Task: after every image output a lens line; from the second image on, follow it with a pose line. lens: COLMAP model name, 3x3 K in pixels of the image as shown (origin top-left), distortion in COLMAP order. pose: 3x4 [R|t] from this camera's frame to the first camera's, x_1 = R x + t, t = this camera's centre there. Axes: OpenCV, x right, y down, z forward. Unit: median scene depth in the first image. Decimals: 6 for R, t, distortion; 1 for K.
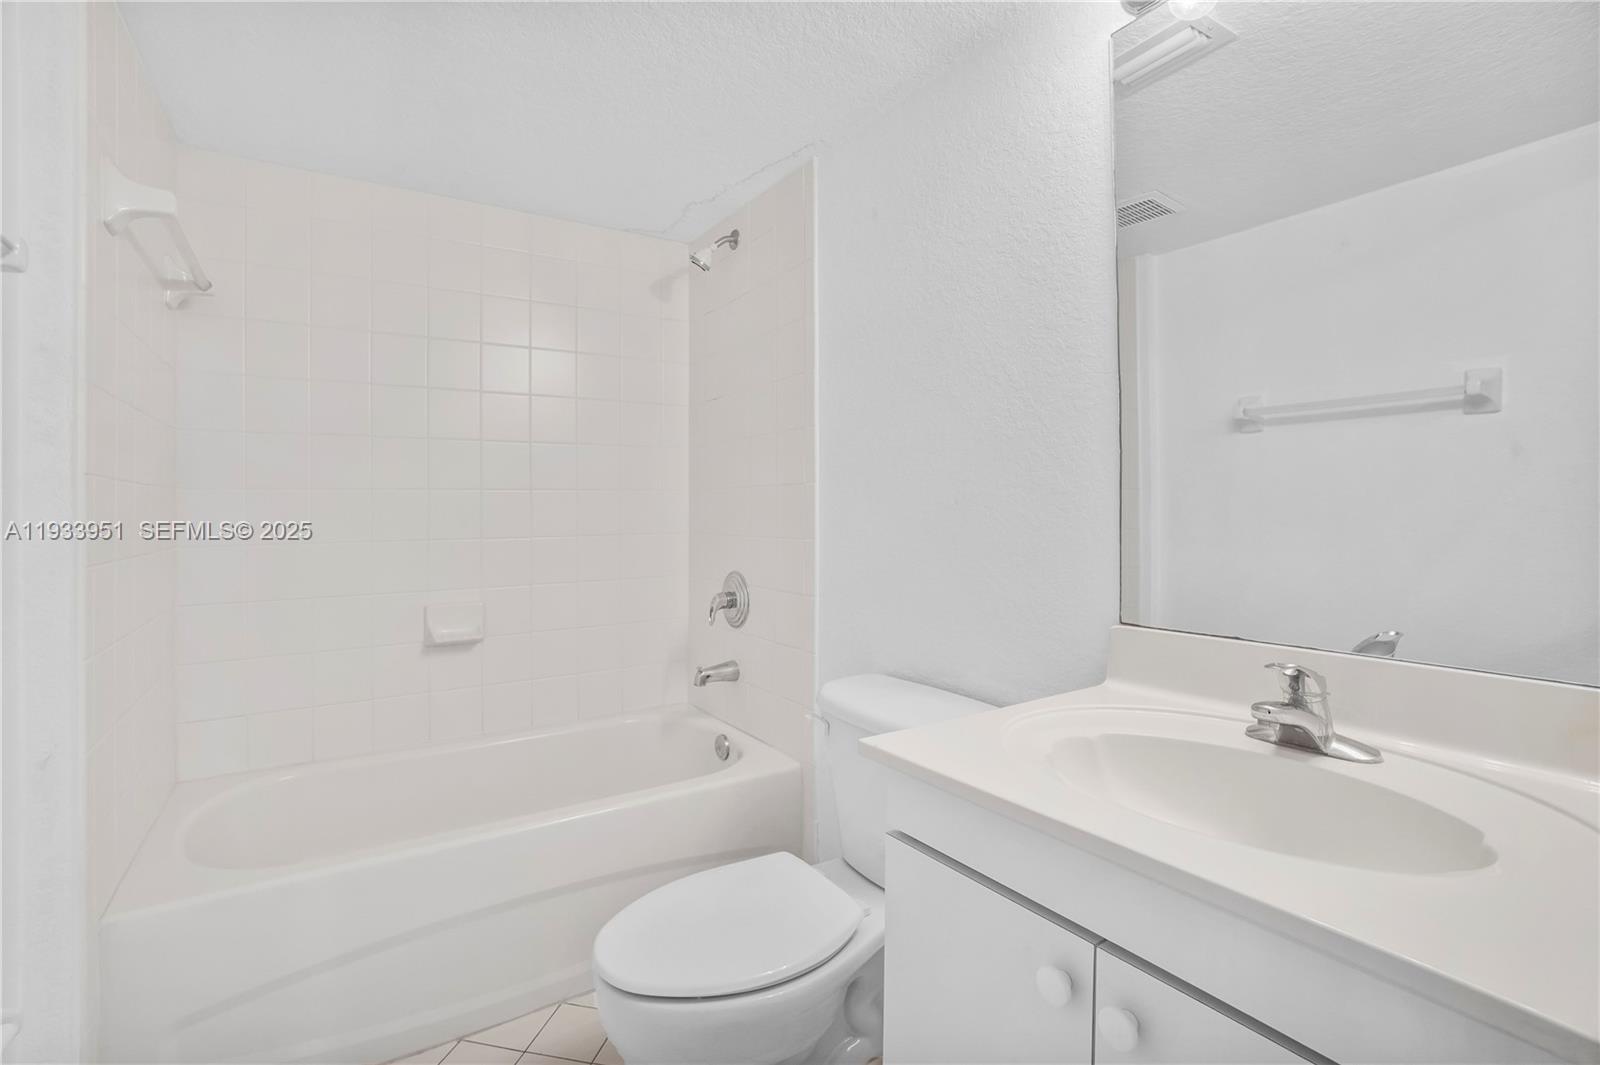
lens RADIAL K [[722.3, 0, 801.7], [0, 722.3, 529.7], [0, 0, 1]] dist [-0.044071, 0.014091]
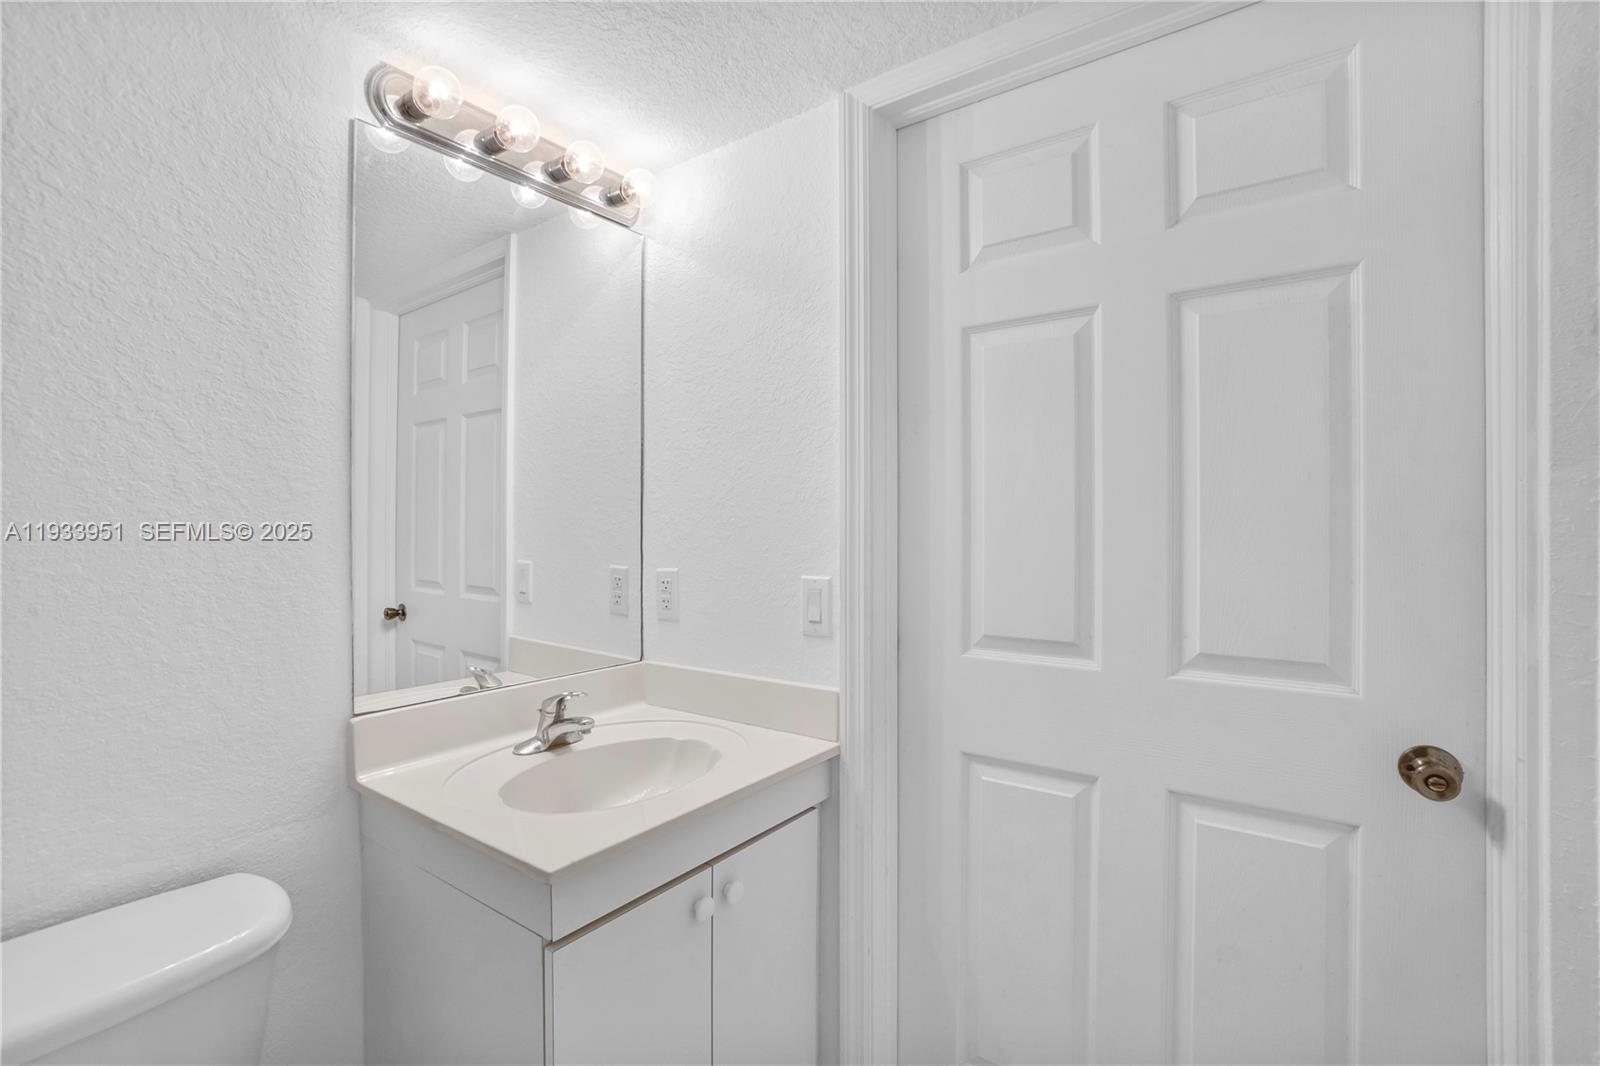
lens RADIAL K [[722.3, 0, 808.1], [0, 722.3, 530.5], [0, 0, 1]] dist [-0.044071, 0.014091]
pose [[-0.363482, -0.002827, 0.931597, -0.380456], [0.014748, 0.999853, 0.008788, -0.069136], [-0.931484, 0.016933, -0.363387, 0.418515]]
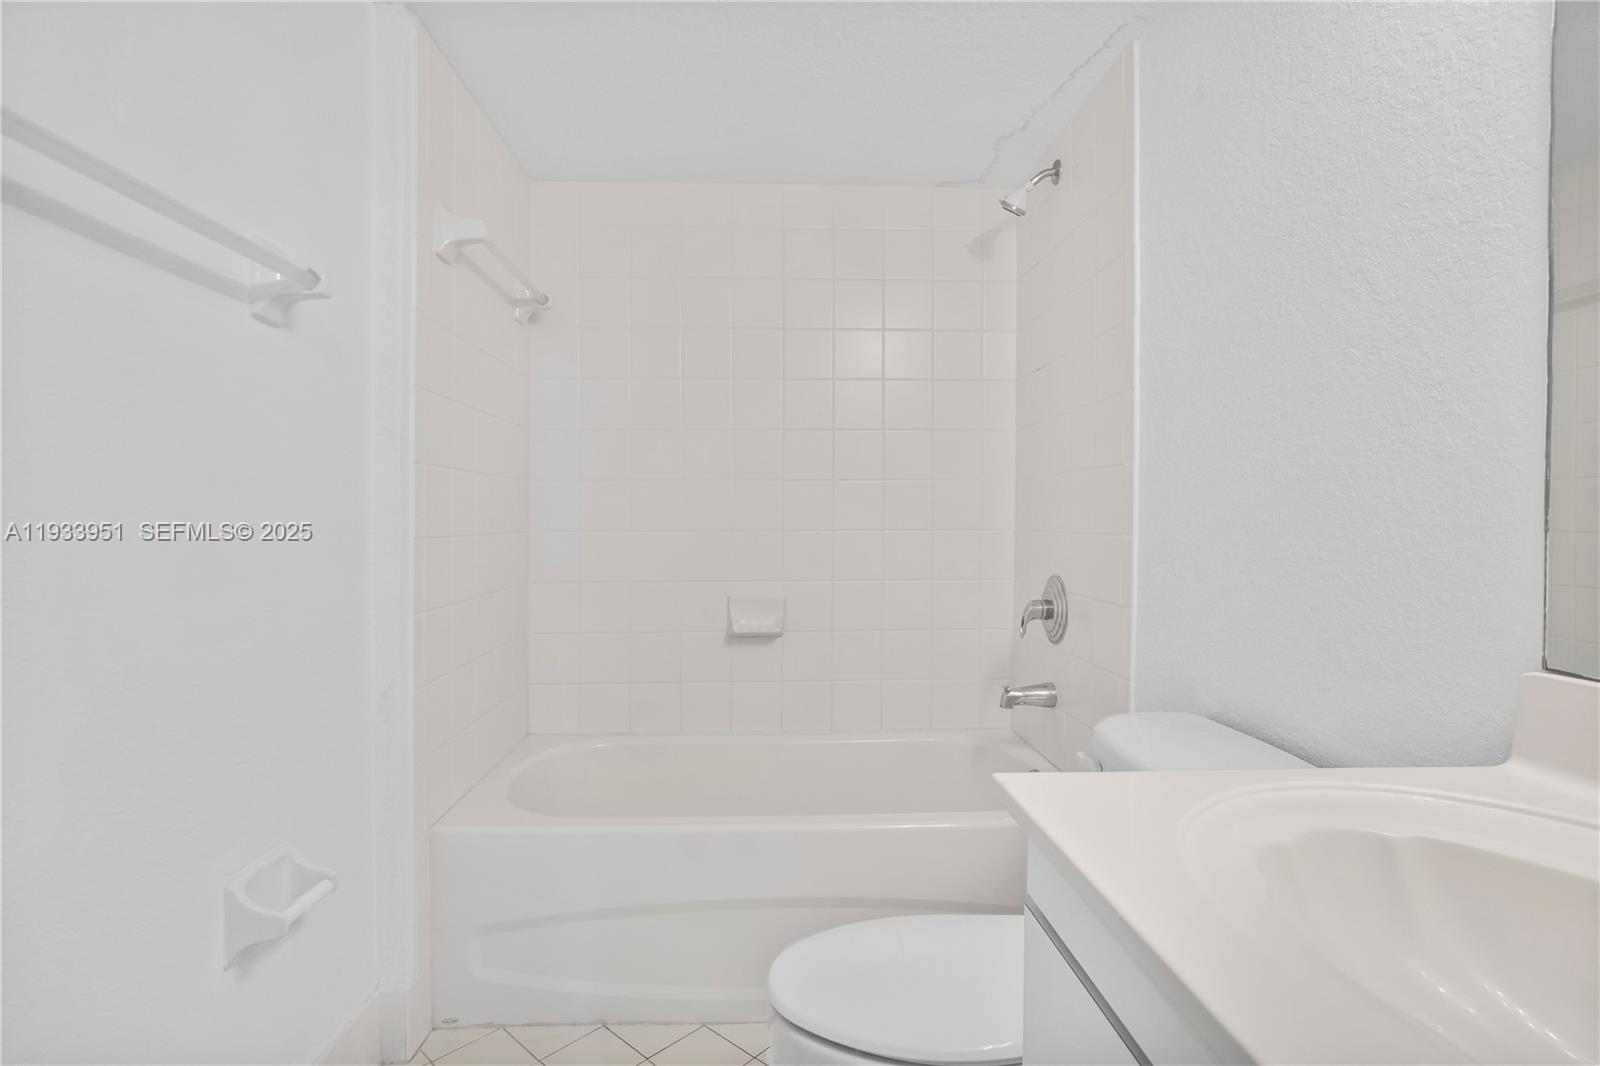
lens RADIAL K [[808.6, 0, 805.3], [0, 808.6, 532.8], [0, 0, 1]] dist [-0.001036, 0.005243]
pose [[0.868302, 0.015458, -0.495794, 0.132577], [-0.017273, 0.999850, 0.000924, 0.014864], [0.495734, 0.007761, 0.868440, 0.059240]]
